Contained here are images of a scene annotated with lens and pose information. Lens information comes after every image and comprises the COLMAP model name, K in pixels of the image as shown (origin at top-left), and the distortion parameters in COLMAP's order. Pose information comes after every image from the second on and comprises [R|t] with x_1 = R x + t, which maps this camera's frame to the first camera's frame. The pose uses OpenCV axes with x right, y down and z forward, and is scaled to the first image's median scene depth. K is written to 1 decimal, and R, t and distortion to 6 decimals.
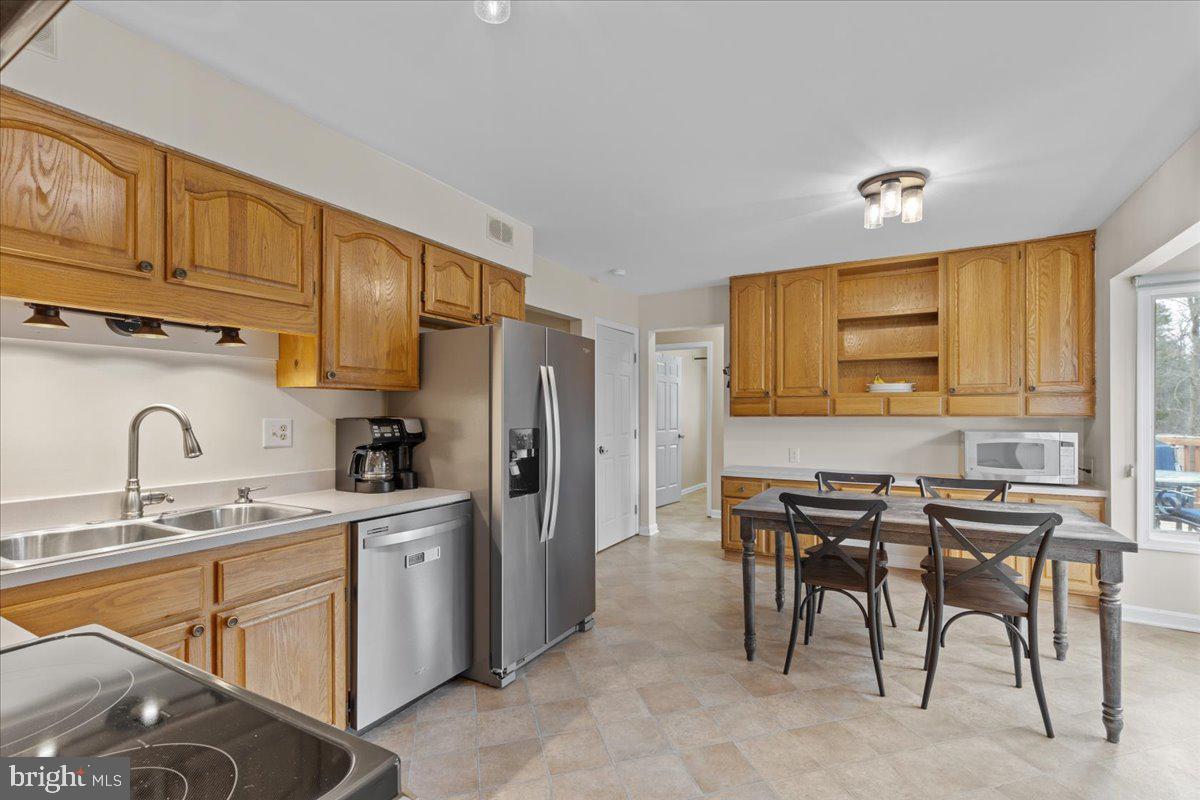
lens RADIAL K [[542.5, 0, 610.4], [0, 542.5, 409.9], [0, 0, 1]] dist [0.010643, -0.000041]
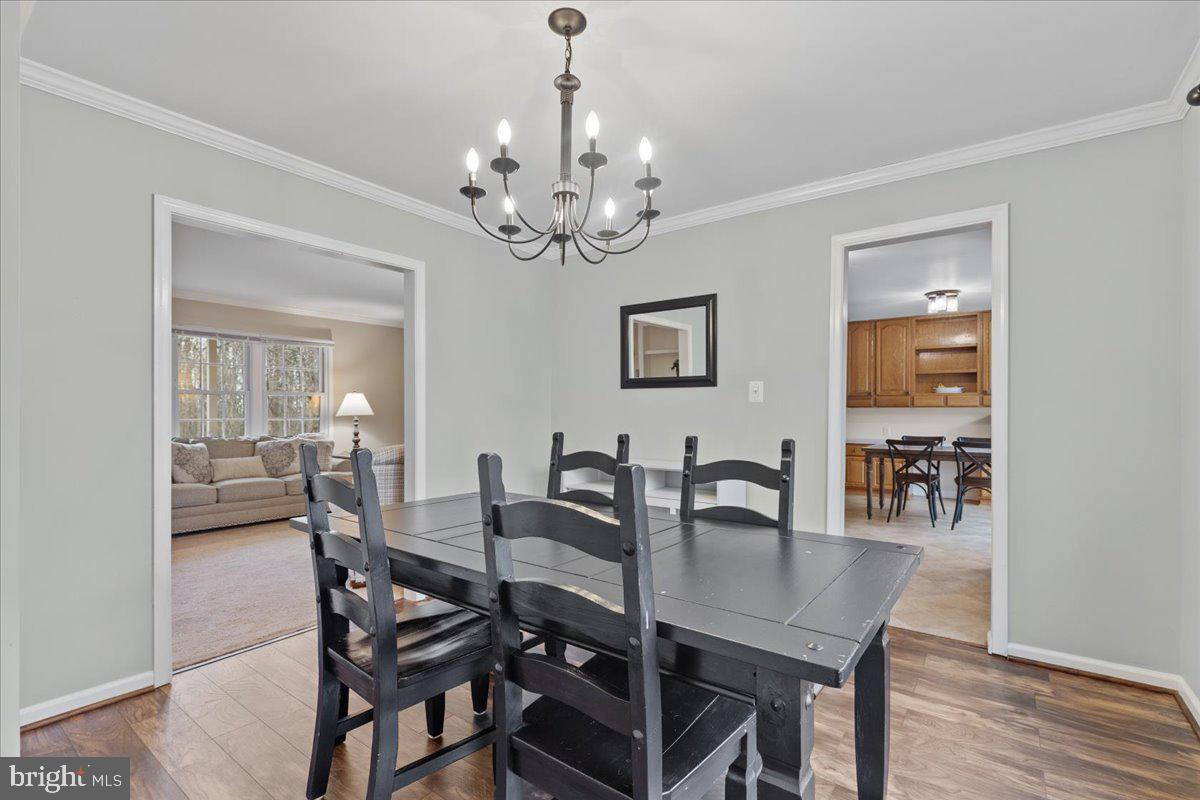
lens RADIAL K [[540.1, 0, 606.8], [0, 540.1, 405.4], [0, 0, 1]] dist [0.000315, -0.000194]
pose [[0.991659, 0.001914, -0.128875, -0.333198], [-0.001986, 0.999998, -0.000429, 0.009721], [0.128874, 0.000681, 0.991661, -0.831355]]
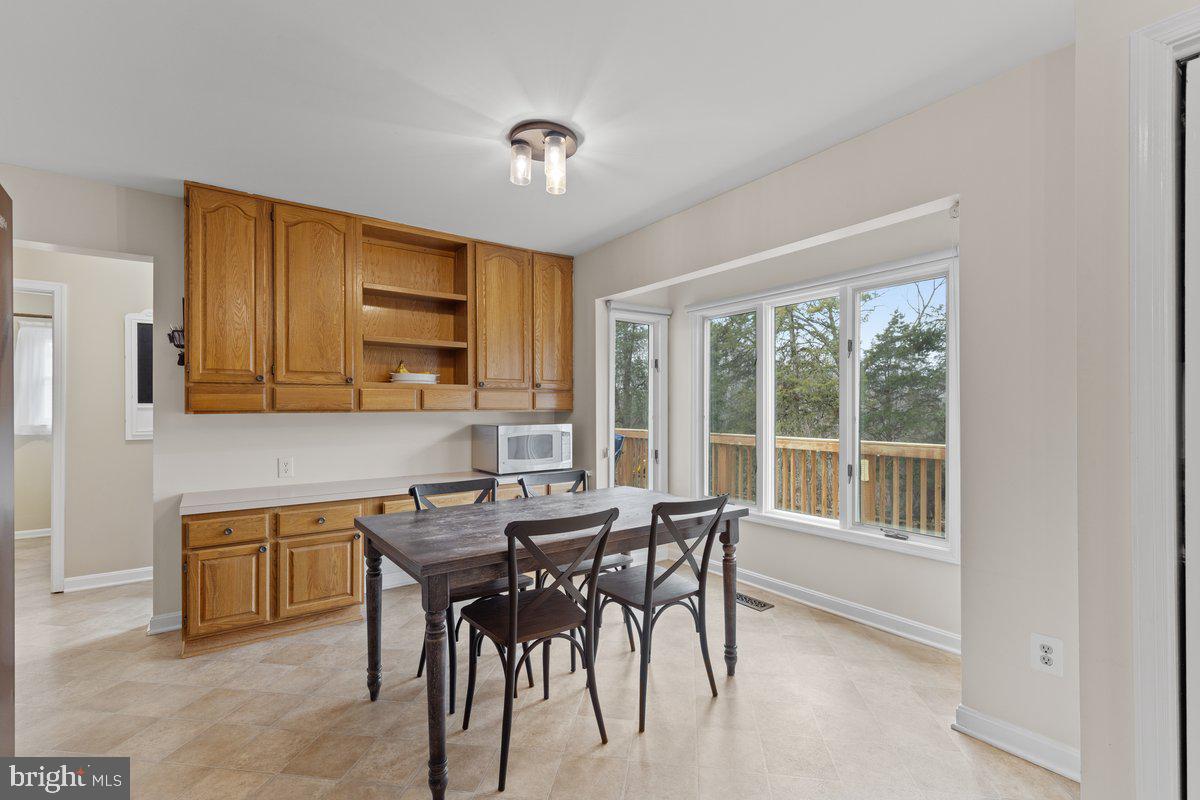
lens RADIAL K [[540.1, 0, 606.8], [0, 540.1, 405.4], [0, 0, 1]] dist [0.000315, -0.000194]
pose [[0.412999, 0.005910, 0.910712, -0.153703], [-0.001335, 0.999982, -0.005884, 0.007399], [-0.910730, 0.001215, 0.413000, 0.387542]]
